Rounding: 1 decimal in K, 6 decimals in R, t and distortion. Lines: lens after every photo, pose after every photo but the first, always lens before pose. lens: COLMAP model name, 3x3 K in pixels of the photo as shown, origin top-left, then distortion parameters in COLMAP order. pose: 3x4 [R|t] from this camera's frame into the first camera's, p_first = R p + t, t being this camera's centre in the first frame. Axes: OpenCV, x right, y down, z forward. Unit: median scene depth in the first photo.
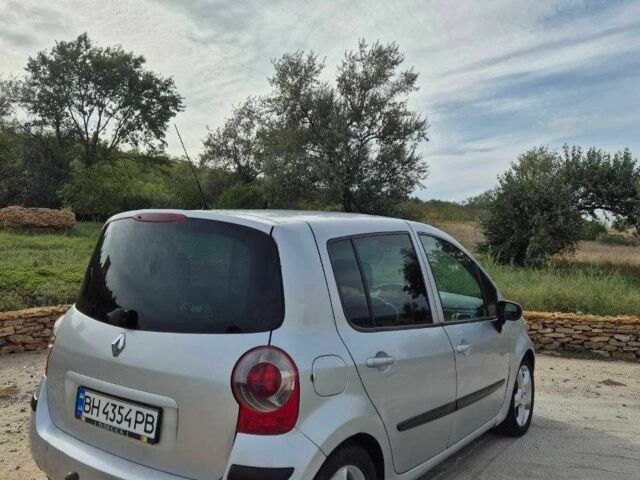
lens RADIAL K [[599.5, 0, 332.7], [0, 599.5, 239.8], [0, 0, 1]] dist [0.102870, -0.111370]
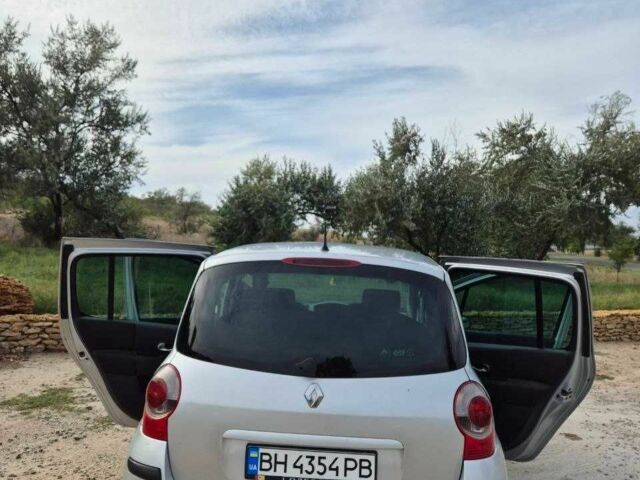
lens RADIAL K [[615.3, 0, 320.0], [0, 615.3, 240.0], [0, 0, 1]] dist [0.127774, -0.363464]
pose [[0.837499, 0.007192, 0.546391, -0.152454], [-0.016178, 0.999801, 0.011637, -0.014930], [-0.546199, -0.018586, 0.837449, 0.028383]]
